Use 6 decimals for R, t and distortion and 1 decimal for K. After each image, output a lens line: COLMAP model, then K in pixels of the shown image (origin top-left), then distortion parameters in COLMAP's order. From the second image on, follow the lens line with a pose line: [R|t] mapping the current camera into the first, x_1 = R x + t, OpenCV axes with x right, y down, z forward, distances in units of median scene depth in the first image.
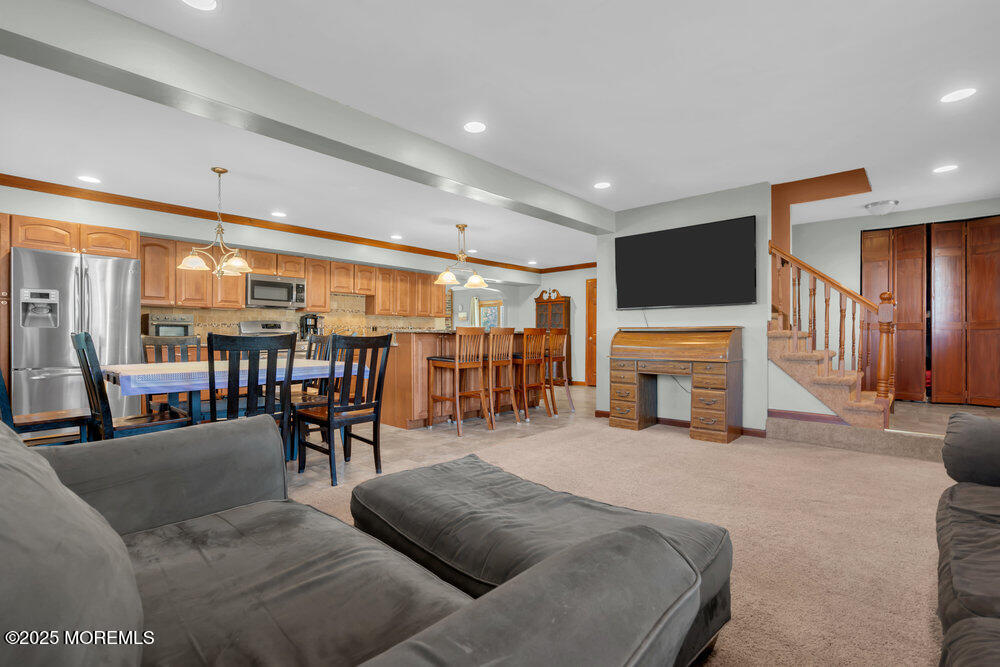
lens RADIAL K [[459.5, 0, 500.0], [0, 459.5, 333.5], [0, 0, 1]] dist [-0.001519, -0.000465]
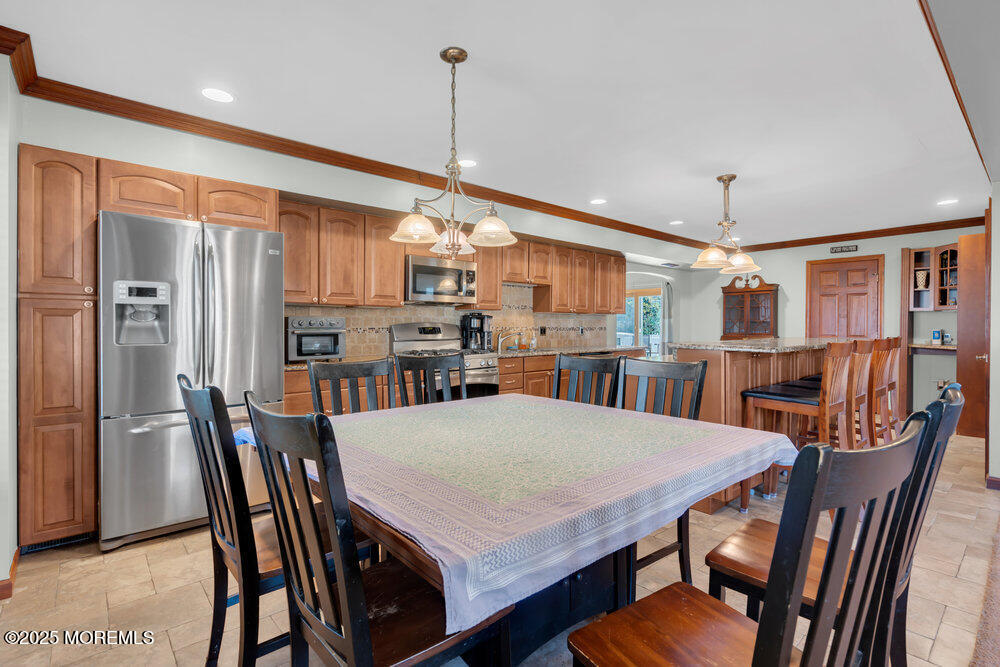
lens RADIAL K [[461.8, 0, 489.0], [0, 461.8, 322.4], [0, 0, 1]] dist [-0.000745, -0.000009]
pose [[0.994177, 0.001492, -0.107746, -0.371490], [-0.001090, 0.999992, 0.003794, -0.034698], [0.107751, -0.003654, 0.994171, 0.341784]]
